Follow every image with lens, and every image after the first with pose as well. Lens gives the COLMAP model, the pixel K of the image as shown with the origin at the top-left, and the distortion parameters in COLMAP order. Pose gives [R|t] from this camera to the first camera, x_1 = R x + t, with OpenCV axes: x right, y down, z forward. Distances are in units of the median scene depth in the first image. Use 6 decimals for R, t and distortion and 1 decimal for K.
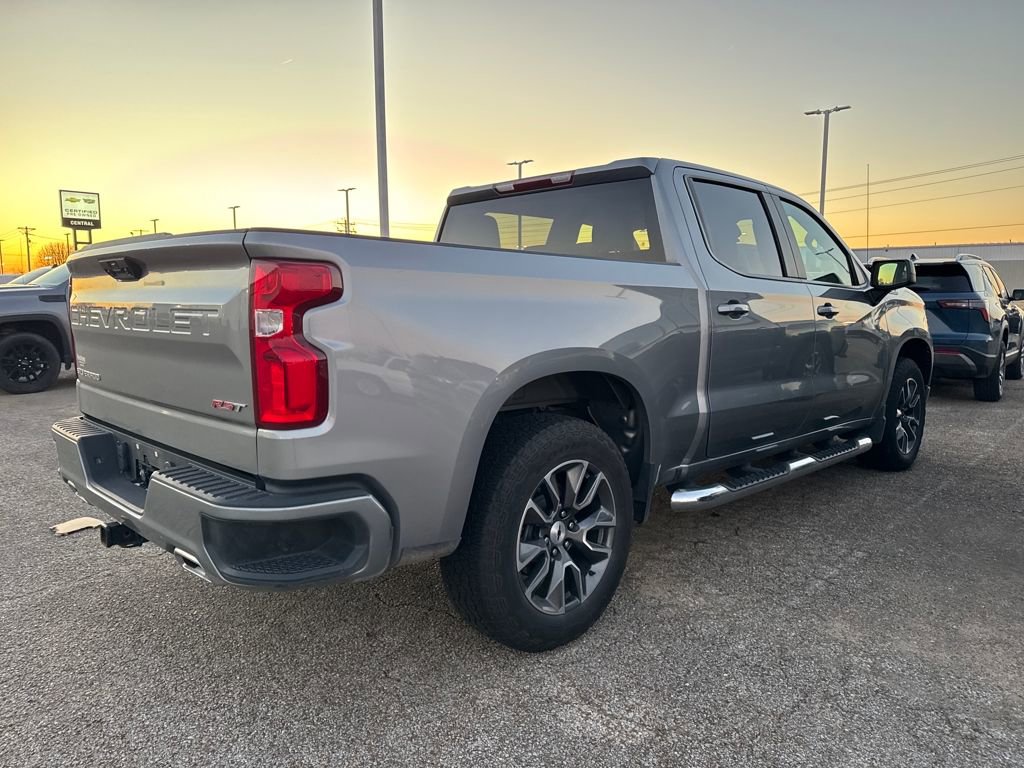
lens RADIAL K [[740.6, 0, 497.4], [0, 740.6, 382.6], [0, 0, 1]] dist [0.039001, -0.004168]
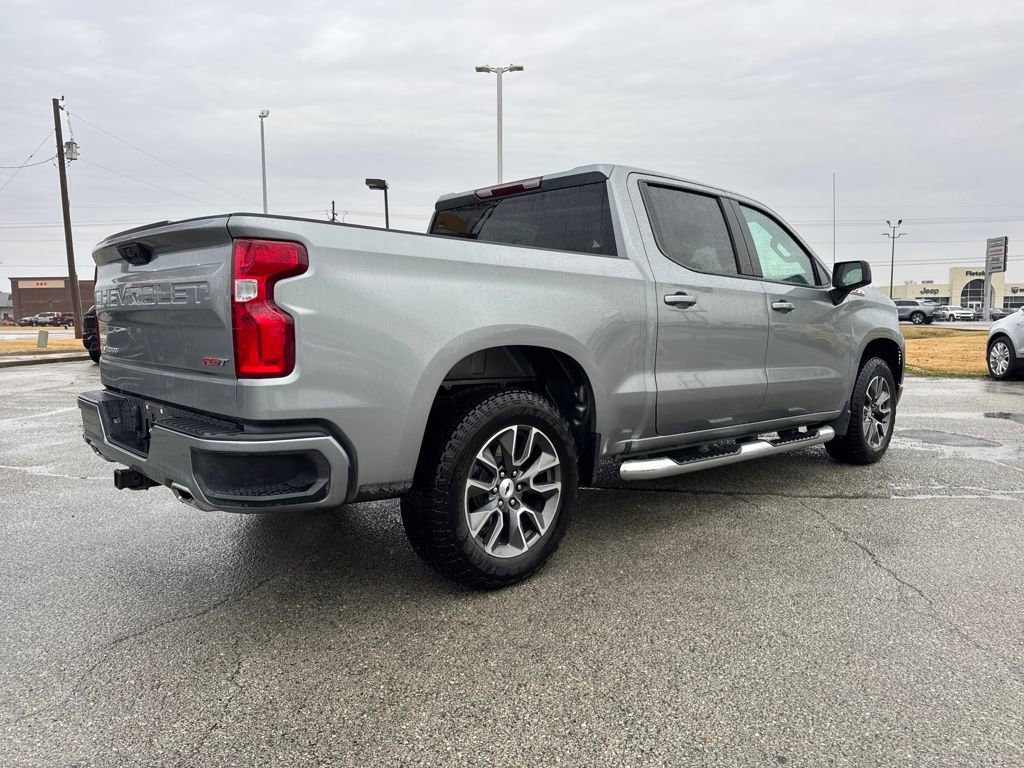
lens RADIAL K [[747.6, 0, 497.0], [0, 747.6, 385.6], [0, 0, 1]] dist [0.040502, 0.002076]
pose [[0.999127, 0.009533, -0.040685, 0.100015], [-0.010421, 0.999711, -0.021650, 0.062522], [0.040467, 0.022055, 0.998937, -0.139651]]
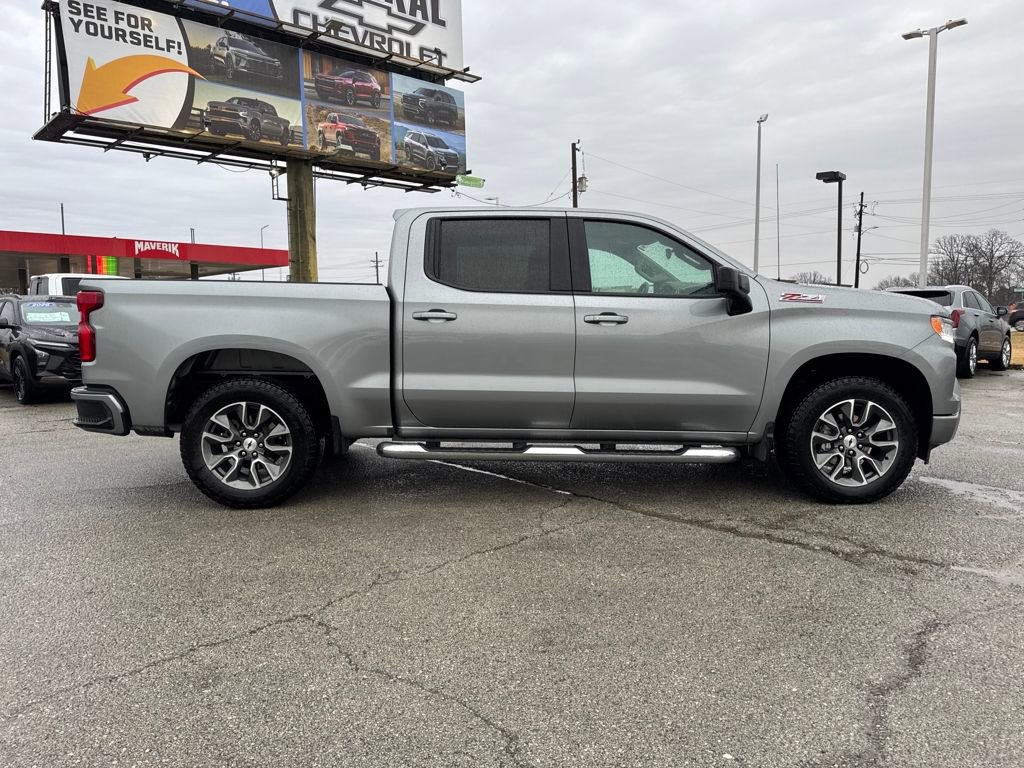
lens RADIAL K [[763.4, 0, 512.7], [0, 763.4, 383.1], [0, 0, 1]] dist [0.018034, -0.007880]
pose [[0.697680, 0.063669, -0.713575, 1.567279], [-0.080127, 0.996728, 0.010592, -0.004498], [0.711914, 0.049787, 0.700499, 0.162542]]
